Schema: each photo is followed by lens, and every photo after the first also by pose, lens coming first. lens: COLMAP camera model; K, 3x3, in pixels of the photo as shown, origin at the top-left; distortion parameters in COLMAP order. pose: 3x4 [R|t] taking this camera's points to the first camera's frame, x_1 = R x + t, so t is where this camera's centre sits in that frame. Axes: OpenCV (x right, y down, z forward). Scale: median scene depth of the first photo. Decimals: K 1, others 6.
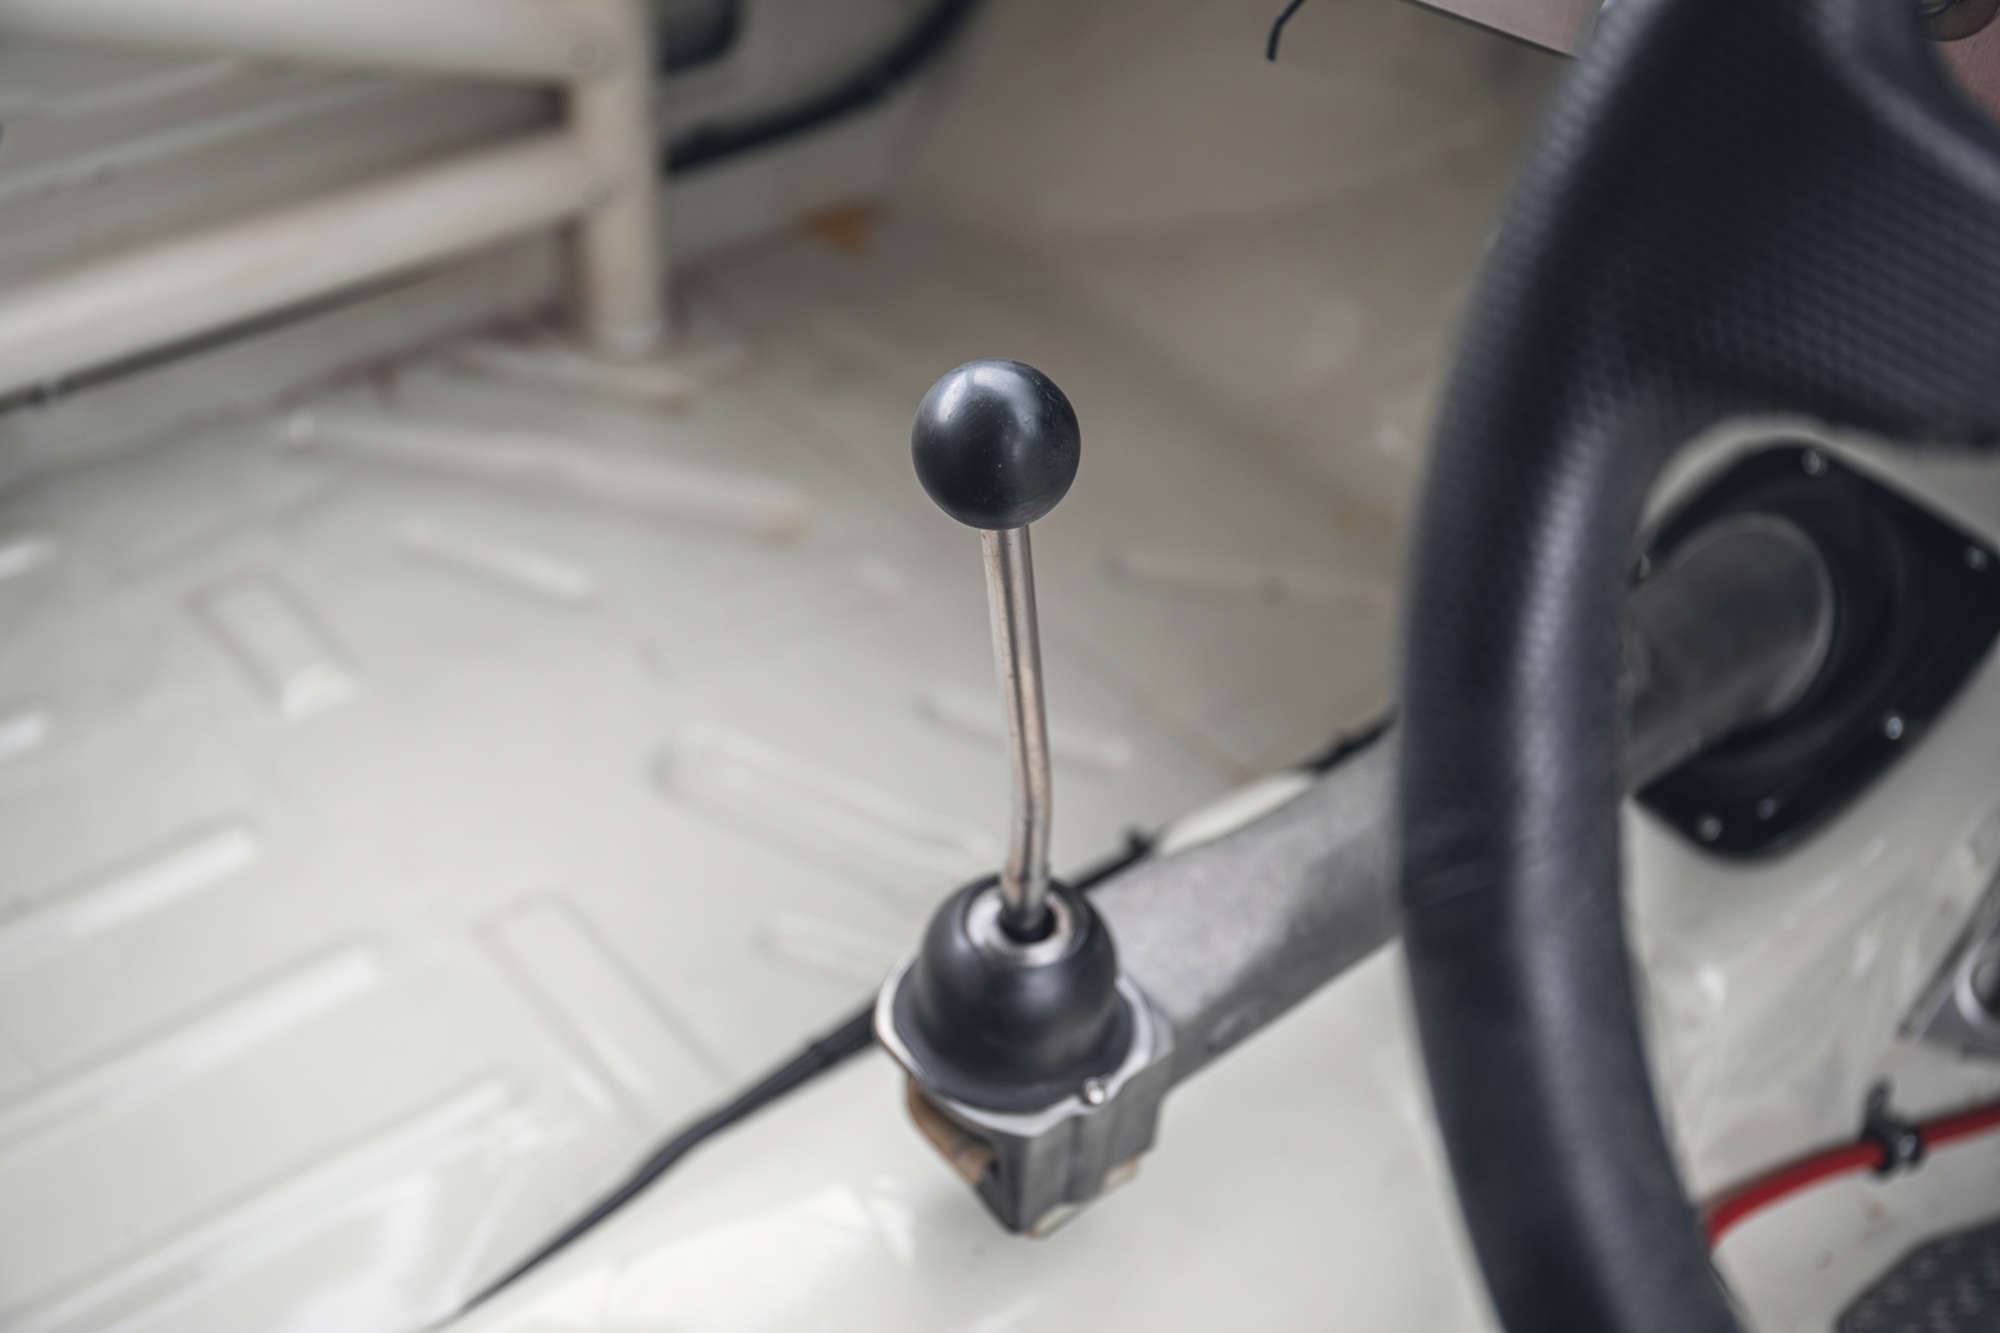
lens RADIAL K [[2476.7, 0, 1000.0], [0, 2476.7, 666.5], [0, 0, 1]] dist [0.051153, 0.007769]
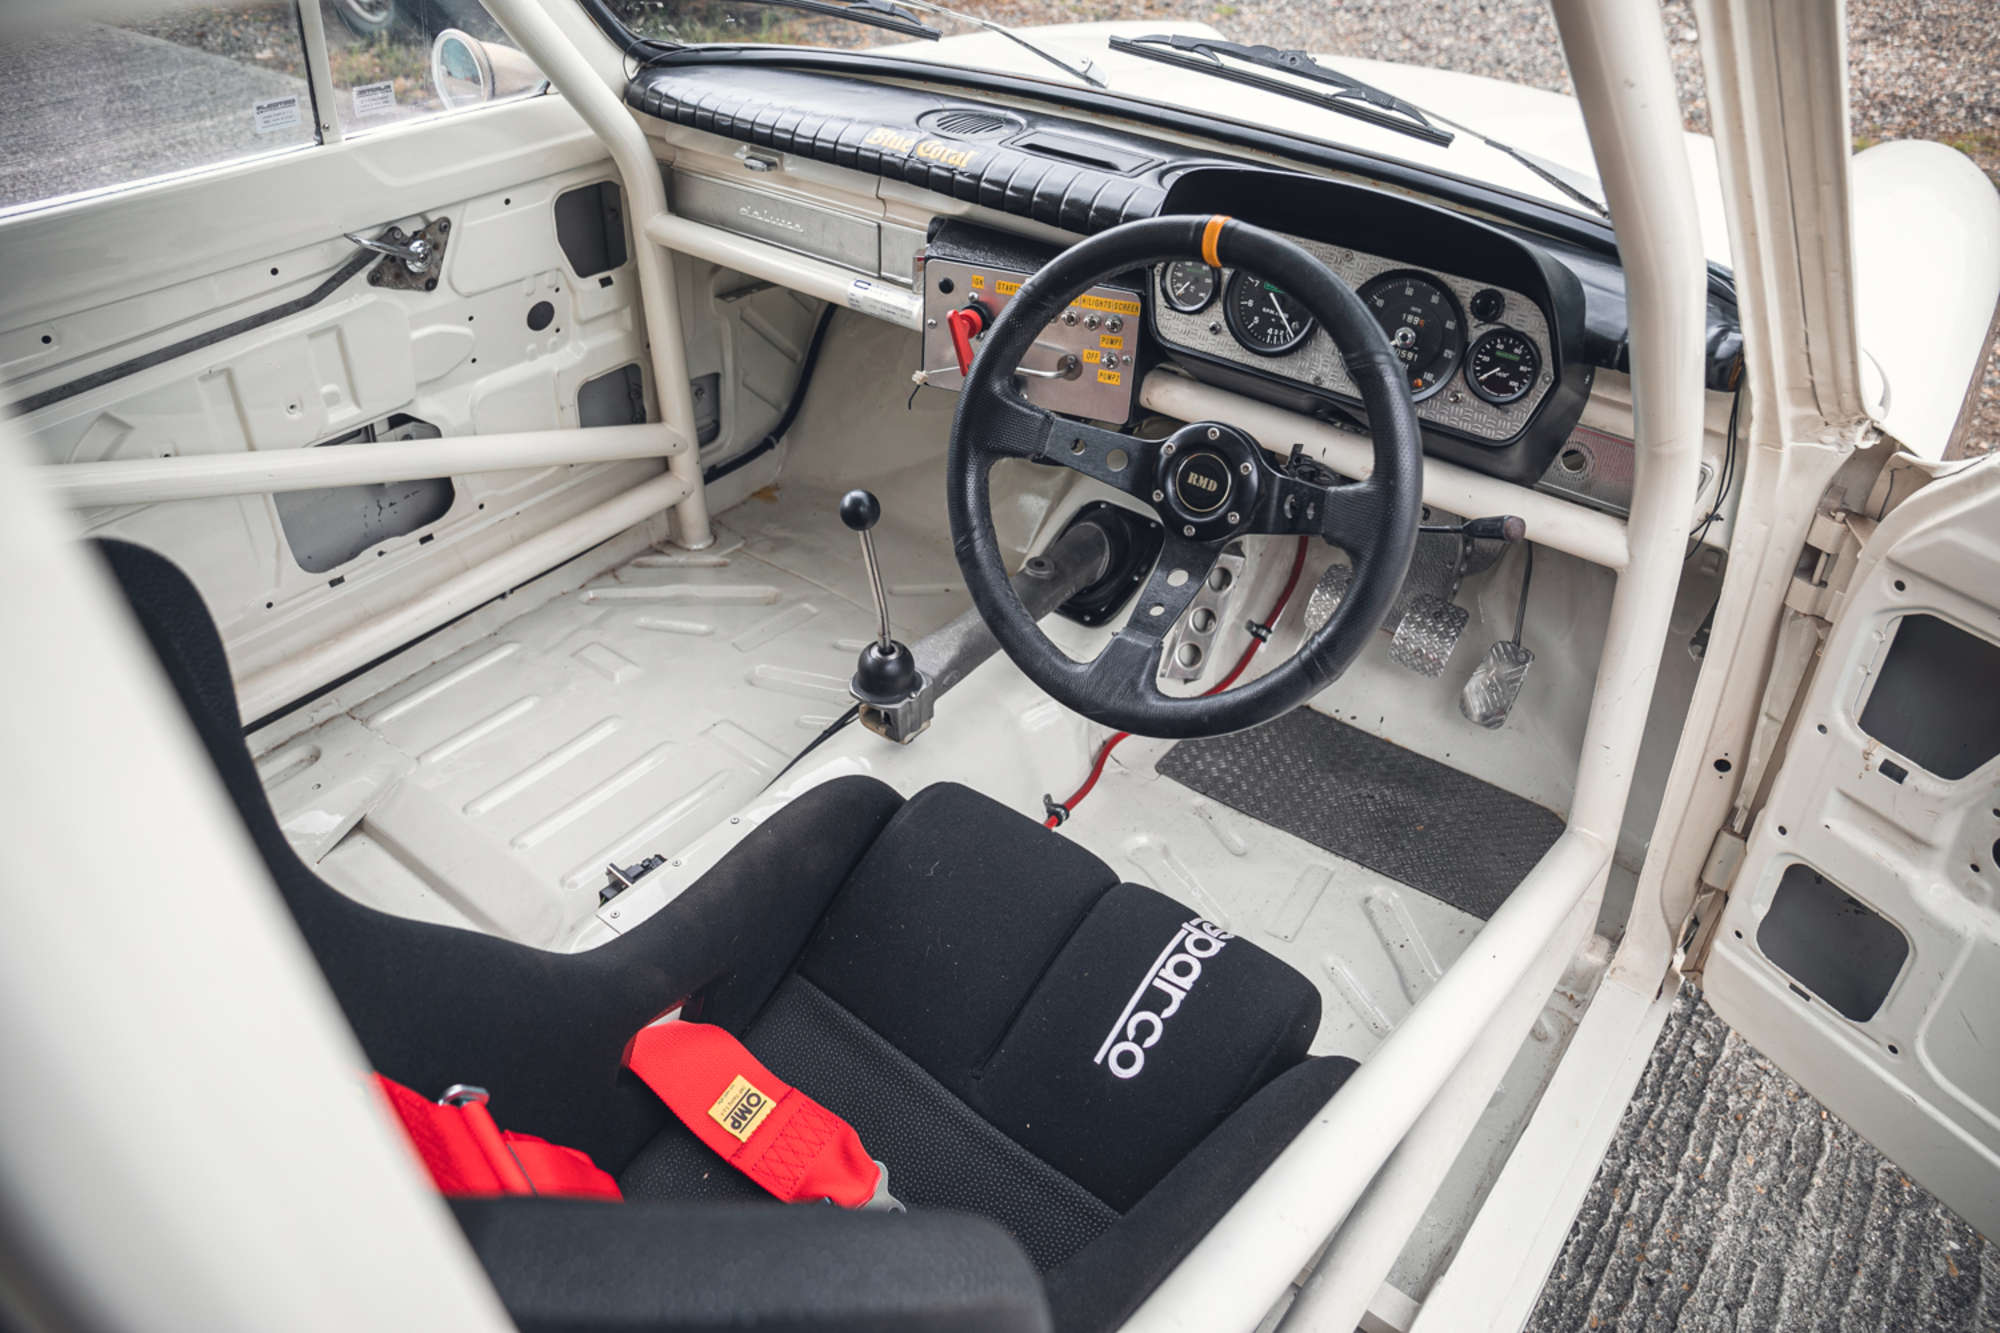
lens RADIAL K [[1324.7, 0, 1000.0], [0, 1324.7, 666.5], [0, 0, 1]] dist [-0.093216, 0.002987]
pose [[0.976600, -0.173076, 0.127662, -0.068863], [0.179231, 0.983060, -0.038328, 0.203358], [-0.118866, 0.060313, 0.991077, -0.824641]]
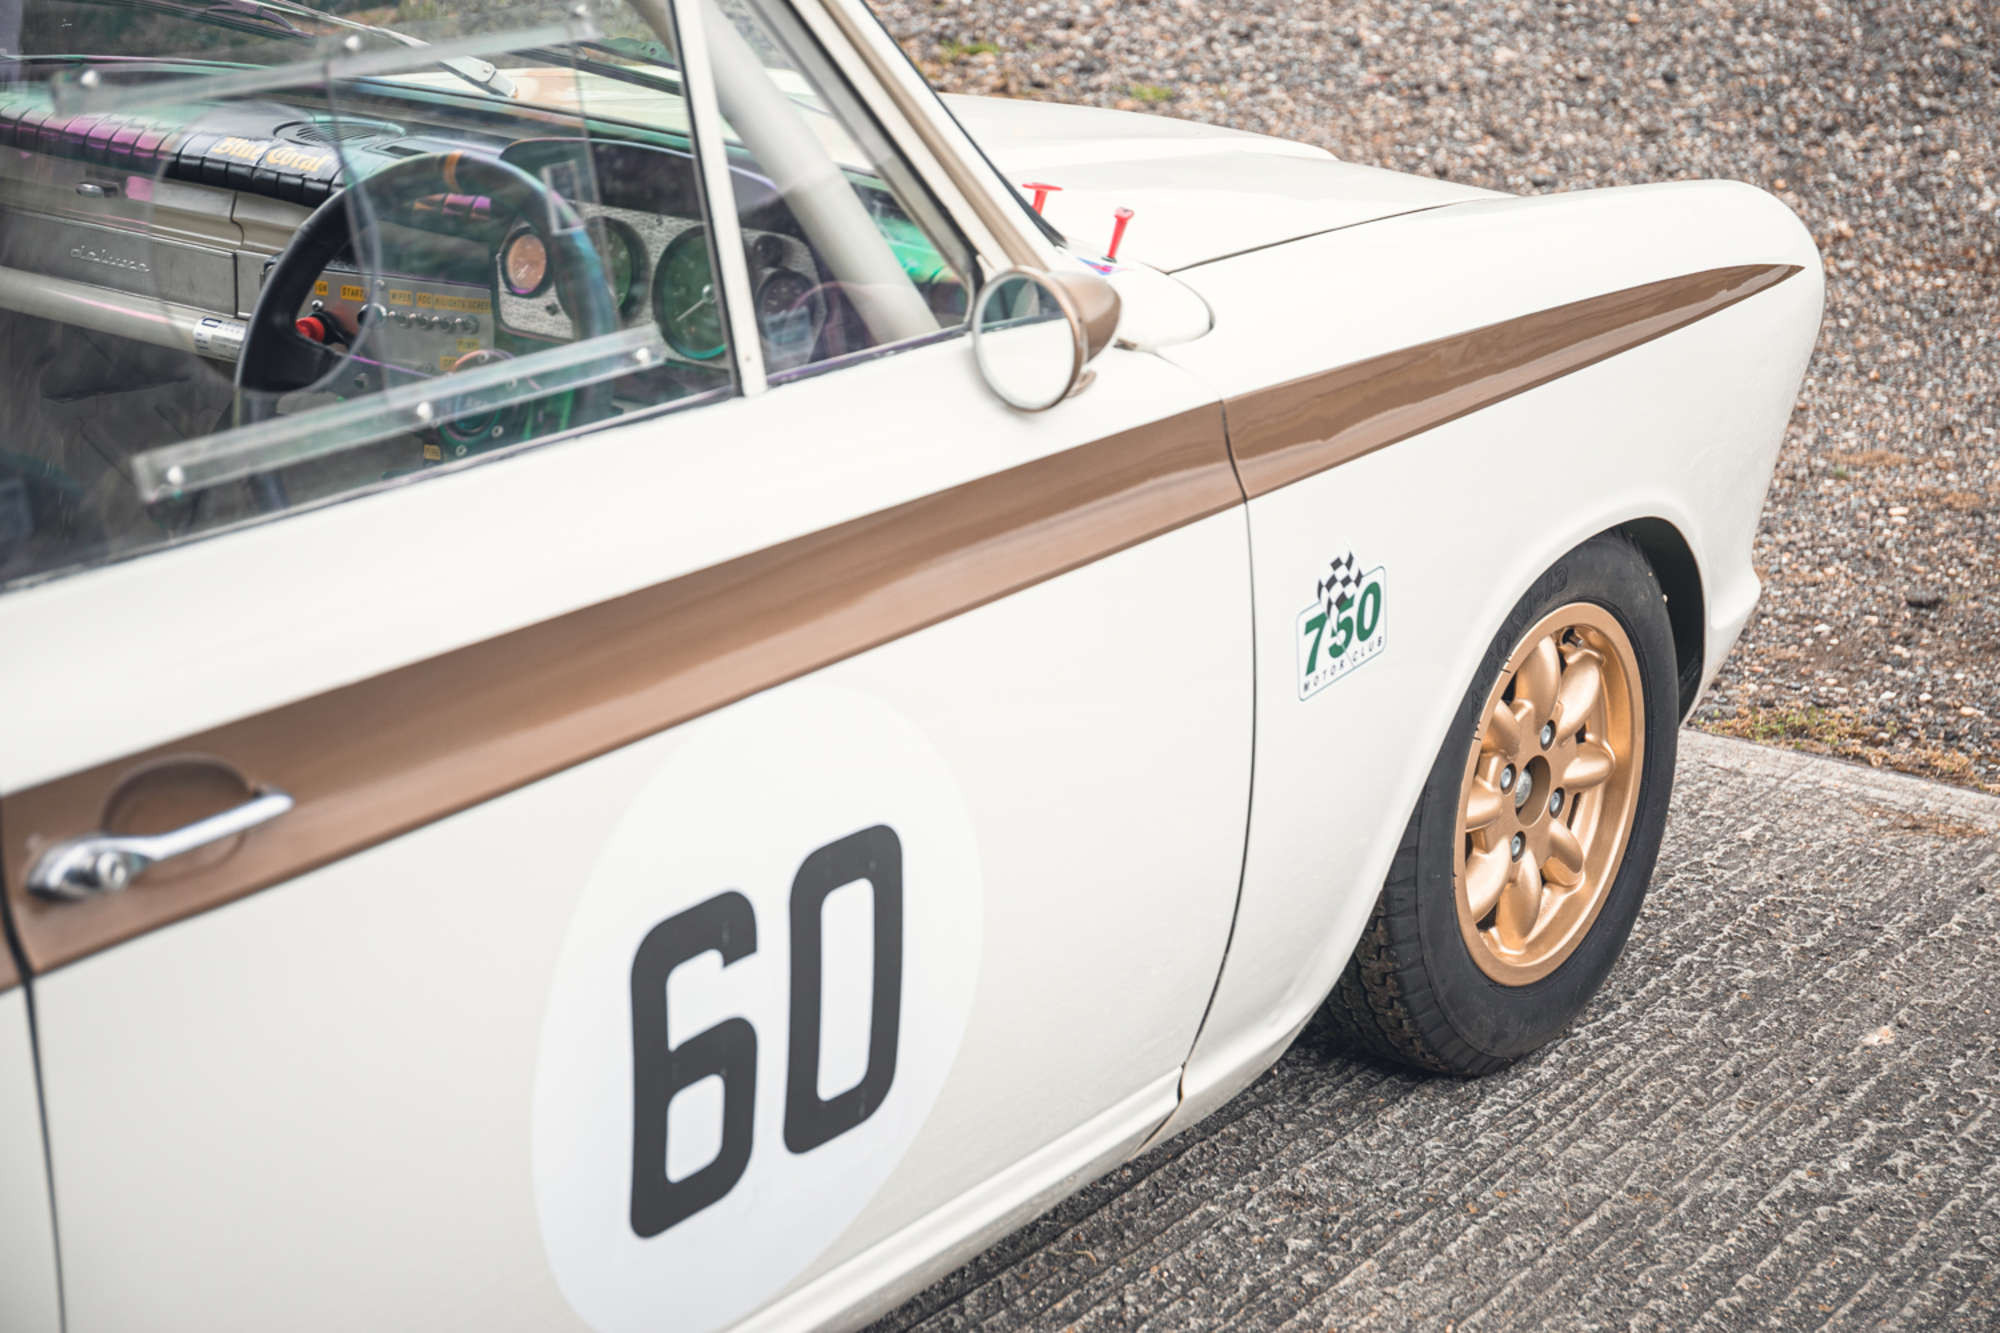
lens RADIAL K [[3766.2, 0, 1167.1], [0, 3766.2, 665.0], [0, 0, 1]] dist [0.051681, -0.201549]
pose [[0.965641, -0.128140, 0.226091, 0.097344], [0.203822, 0.913159, -0.352983, 1.676911], [-0.161226, 0.386937, 0.907902, -2.961230]]
